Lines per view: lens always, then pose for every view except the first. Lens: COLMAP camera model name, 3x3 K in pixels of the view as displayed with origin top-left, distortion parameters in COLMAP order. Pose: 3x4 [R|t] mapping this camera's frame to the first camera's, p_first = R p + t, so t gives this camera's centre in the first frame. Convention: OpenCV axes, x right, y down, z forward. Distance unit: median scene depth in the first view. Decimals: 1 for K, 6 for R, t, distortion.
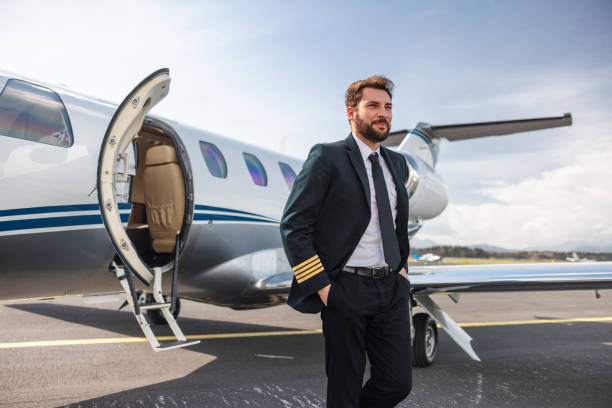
lens RADIAL K [[465.6, 0, 306.0], [0, 465.6, 204.0], [0, 0, 1]] dist [-0.002702, 0.000627]
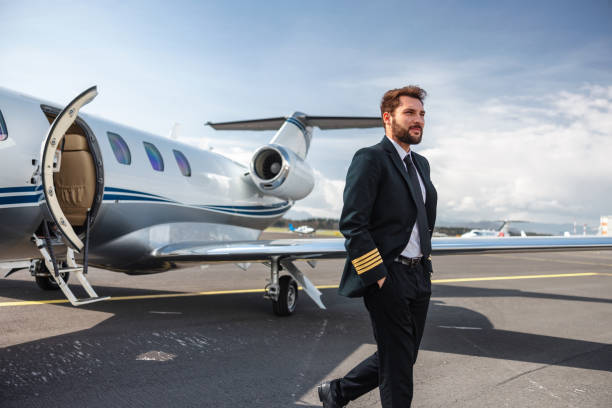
lens RADIAL K [[465.6, 0, 306.0], [0, 465.6, 204.0], [0, 0, 1]] dist [-0.002702, 0.000627]
pose [[0.966055, 0.029612, 0.256632, -0.036549], [-0.045495, 0.997384, 0.056173, -0.039808], [-0.254297, -0.065942, 0.964875, -0.258825]]
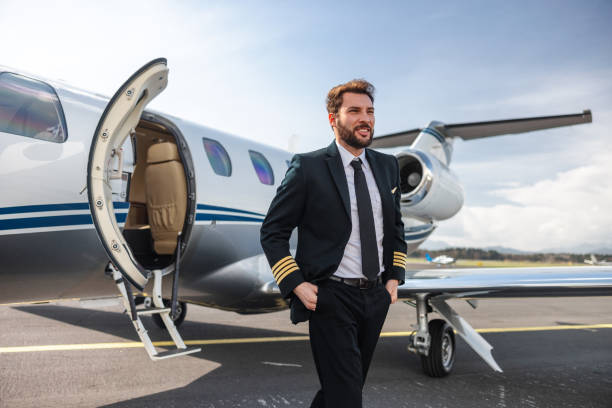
lens RADIAL K [[464.9, 0, 302.6], [0, 464.9, 193.7], [0, 0, 1]] dist [-0.002843, 0.003315]
pose [[0.999469, -0.002177, -0.032506, 0.006928], [0.001340, 0.999667, -0.025758, 0.004396], [0.032551, 0.025700, 0.999140, 0.048738]]
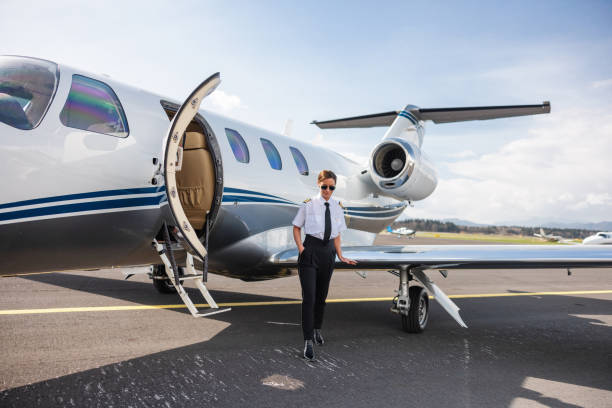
lens RADIAL K [[468.8, 0, 307.7], [0, 468.8, 200.4], [0, 0, 1]] dist [-0.000861, 0.000991]
pose [[0.998044, 0.022608, 0.058291, -0.088987], [-0.025755, 0.998219, 0.053814, -0.028455], [-0.056971, -0.055210, 0.996848, -0.110082]]
